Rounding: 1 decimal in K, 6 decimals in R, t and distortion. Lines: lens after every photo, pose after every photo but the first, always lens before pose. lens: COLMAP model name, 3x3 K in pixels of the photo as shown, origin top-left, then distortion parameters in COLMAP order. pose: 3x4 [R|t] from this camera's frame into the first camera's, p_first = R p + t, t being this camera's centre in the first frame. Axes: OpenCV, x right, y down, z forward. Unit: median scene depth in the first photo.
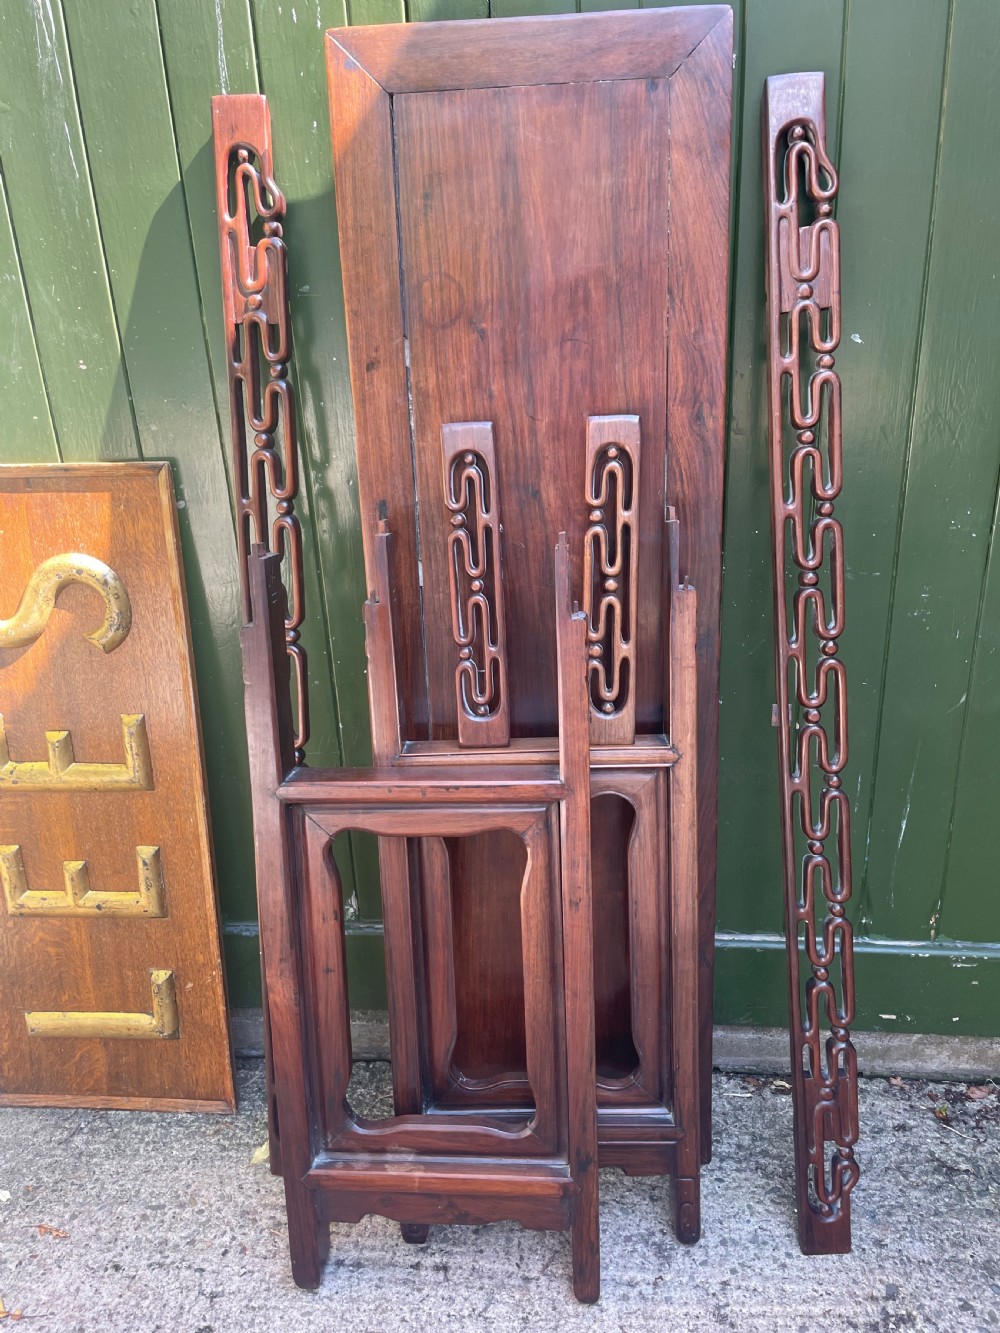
lens RADIAL K [[1014.1, 0, 494.8], [0, 1014.1, 659.8], [0, 0, 1]] dist [0.082468, -0.115568]
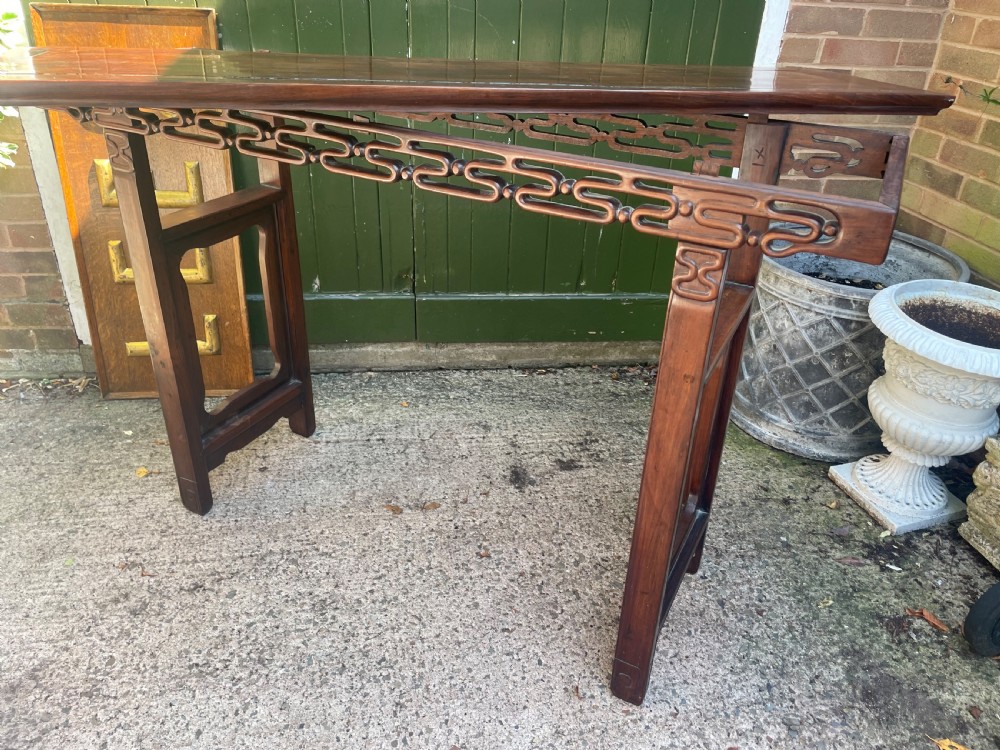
lens RADIAL K [[759.4, 0, 510.1], [0, 759.4, 365.4], [0, 0, 1]] dist [0.090892, -0.125950]
pose [[0.973599, -0.027176, 0.226641, -0.136564], [-0.005712, 0.989676, 0.143206, 0.219860], [-0.228193, -0.140720, 0.963393, -0.484744]]
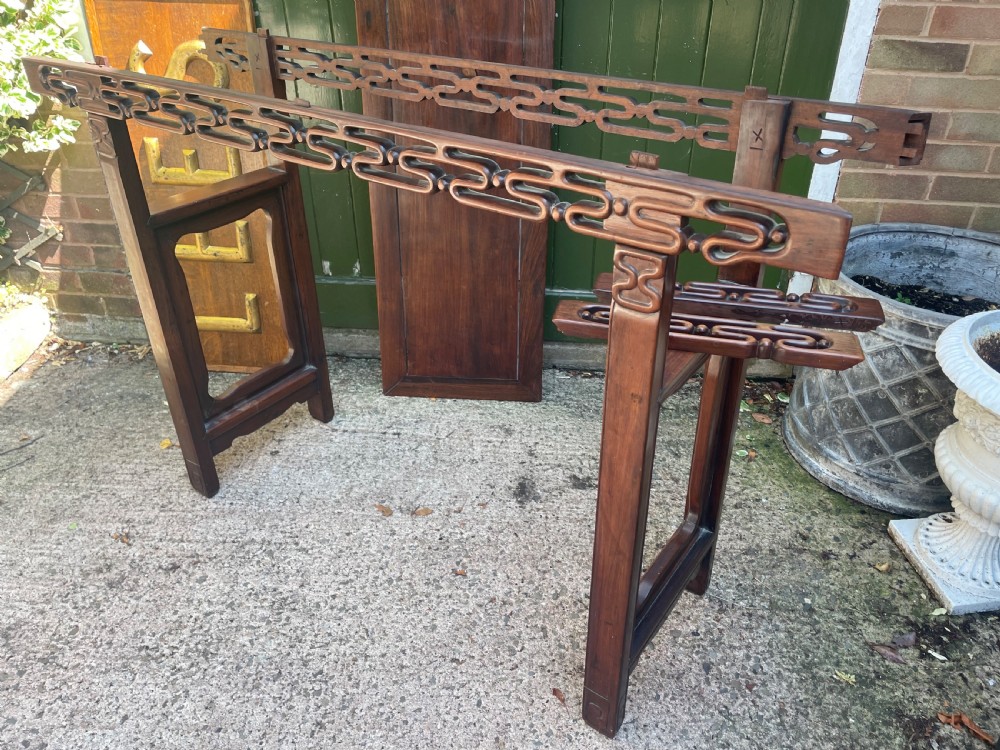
lens RADIAL K [[760.4, 0, 505.8], [0, 760.4, 367.6], [0, 0, 1]] dist [0.088447, -0.123676]
pose [[0.998830, 0.046349, 0.013823, 0.128931], [-0.048103, 0.981727, 0.184116, 0.179198], [-0.005037, -0.184566, 0.982807, -0.411373]]
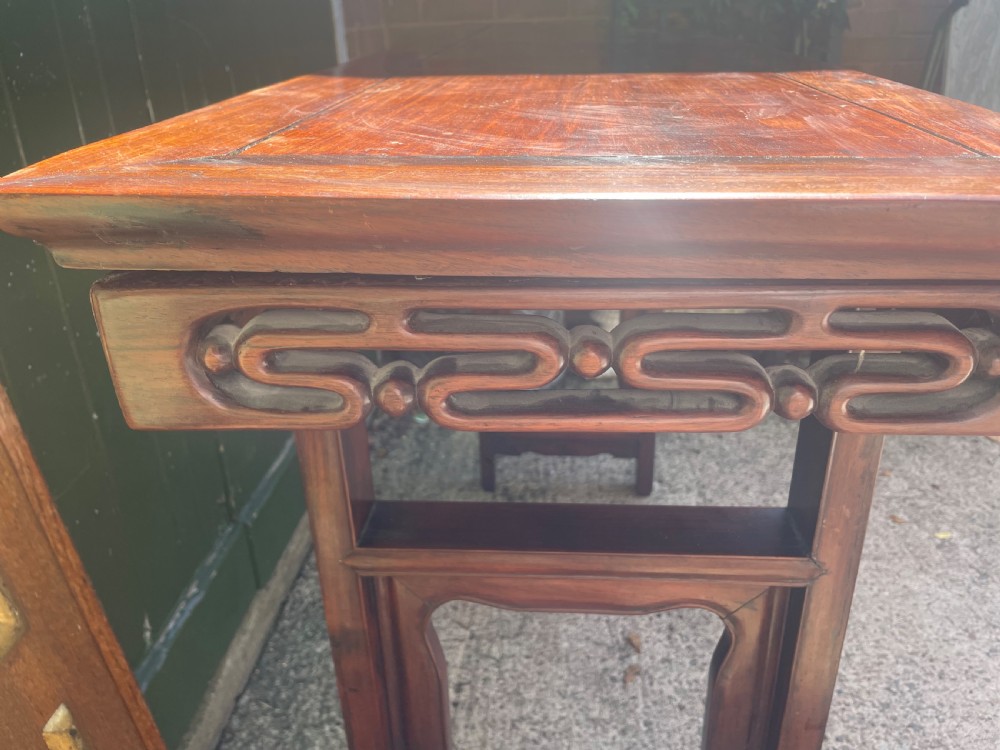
lens RADIAL K [[766.7, 0, 513.3], [0, 766.7, 365.6], [0, 0, 1]] dist [0.081698, -0.123904]
pose [[-0.034493, -0.380414, 0.924173, -0.768973], [0.383860, 0.848751, 0.363695, -0.069543], [-0.922747, 0.367298, 0.116750, 0.660602]]
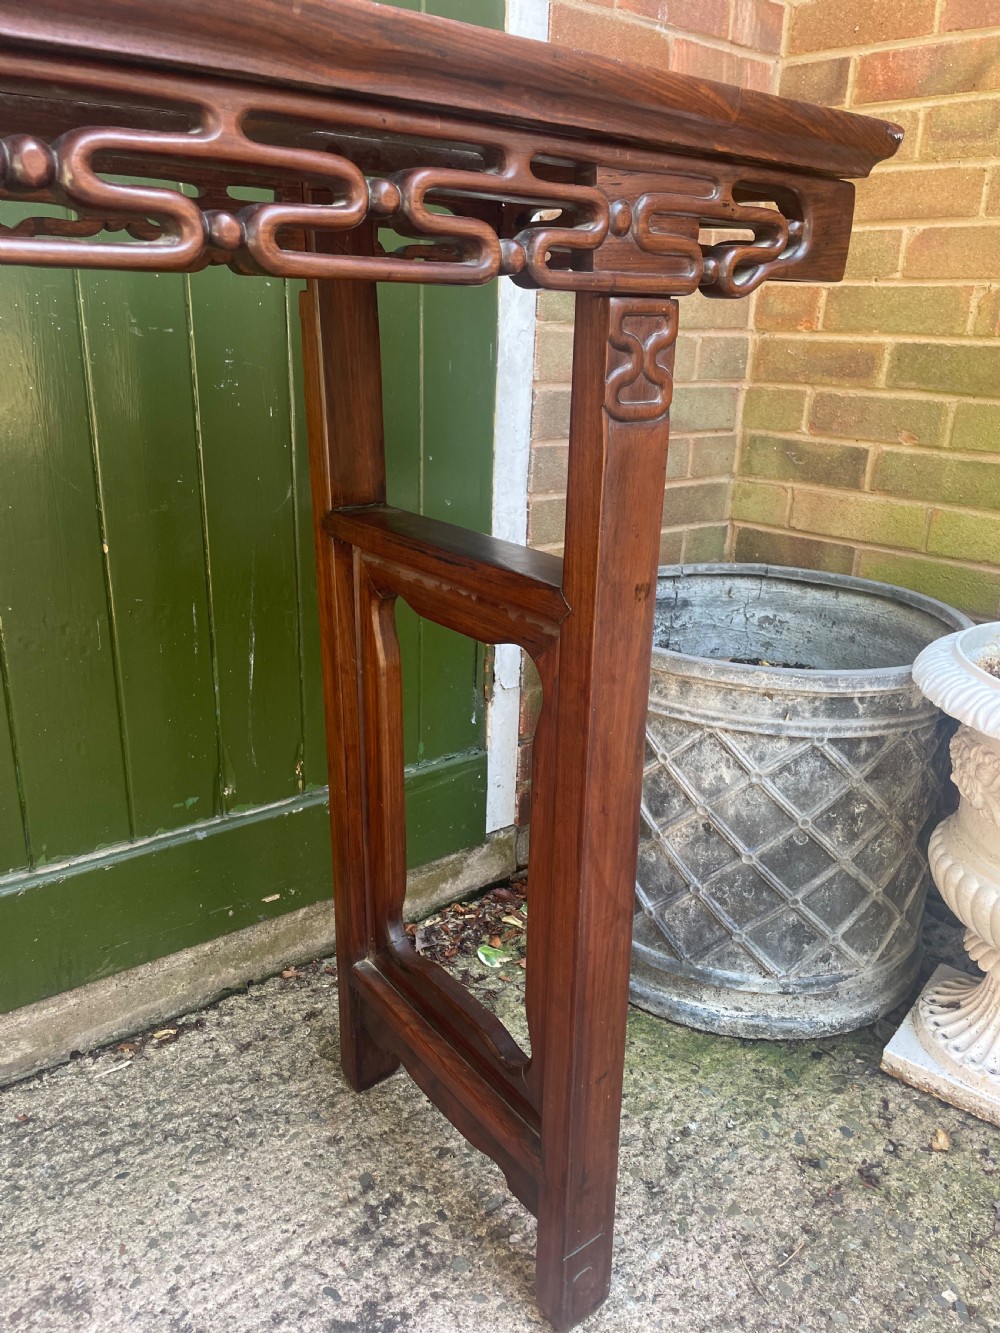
lens RADIAL K [[1010.7, 0, 514.3], [0, 1010.7, 667.1], [0, 0, 1]] dist [0.090157, -0.122264]
pose [[0.709684, -0.165475, 0.684812, -0.025231], [0.192184, 0.980631, 0.037791, 0.185524], [-0.677801, 0.104790, 0.727740, 0.253003]]
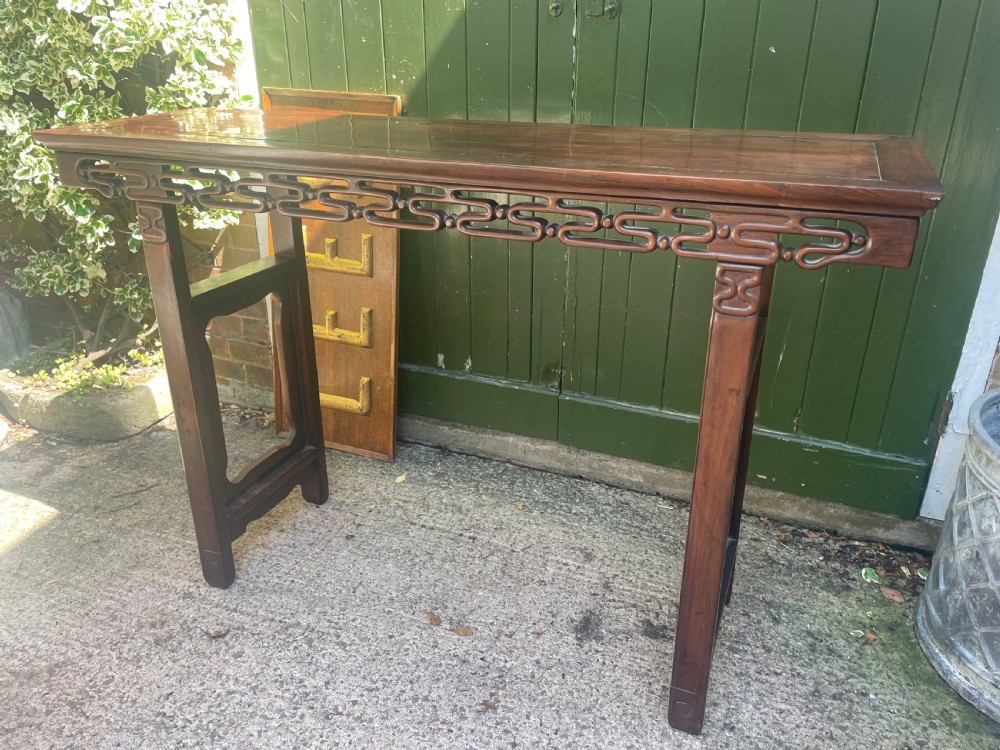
lens RADIAL K [[759.4, 0, 510.1], [0, 759.4, 365.4], [0, 0, 1]] dist [0.090892, -0.125950]
pose [[0.959533, 0.163353, -0.229374, 0.277763], [-0.152383, 0.986190, 0.064873, 0.170309], [0.236804, -0.027295, 0.971174, -0.331295]]
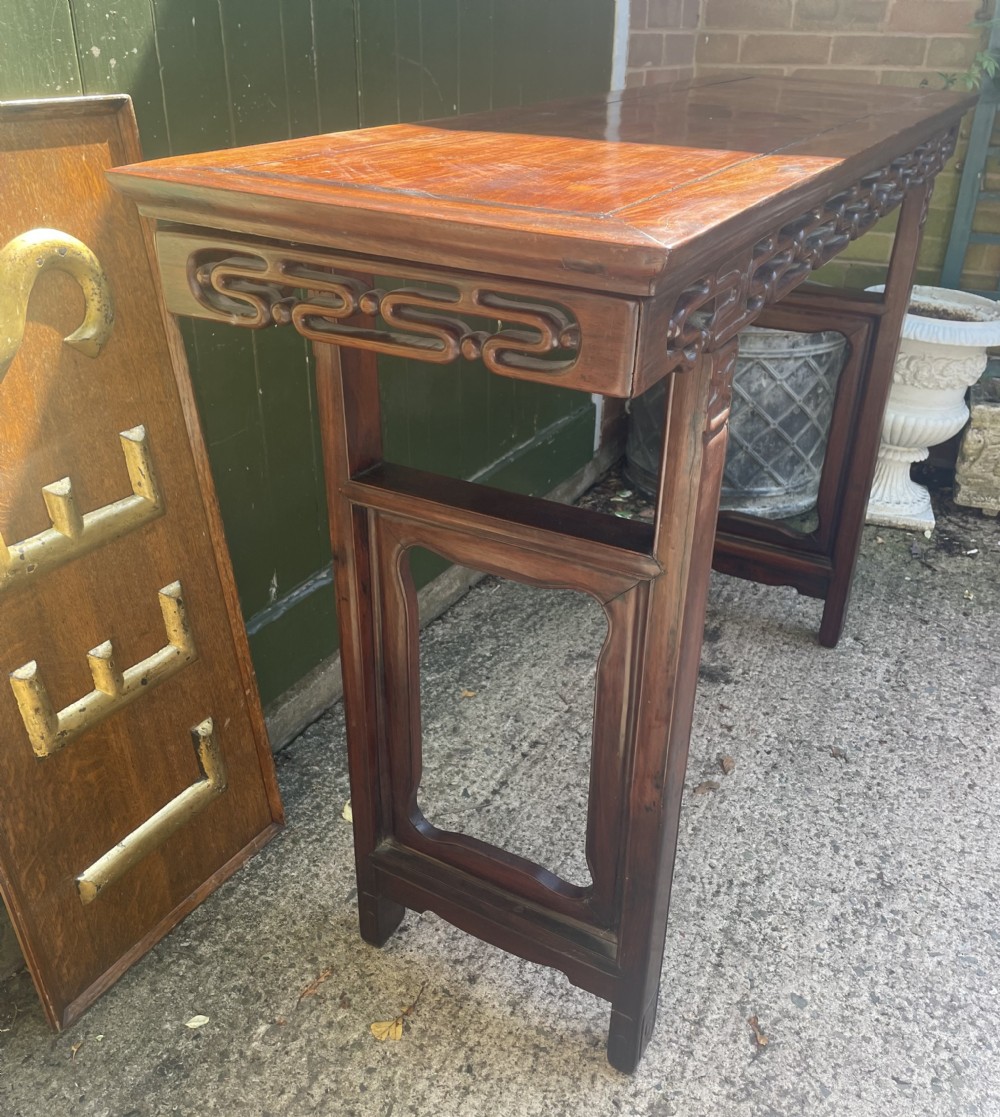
lens RADIAL K [[1008.7, 0, 506.7], [0, 1008.7, 559.0], [0, 0, 1]] dist [0.084400, -0.117729]
pose [[0.393089, -0.383300, 0.835800, -1.013939], [0.300537, 0.912607, 0.277176, 0.013045], [-0.868998, 0.142234, 0.473932, 0.381895]]
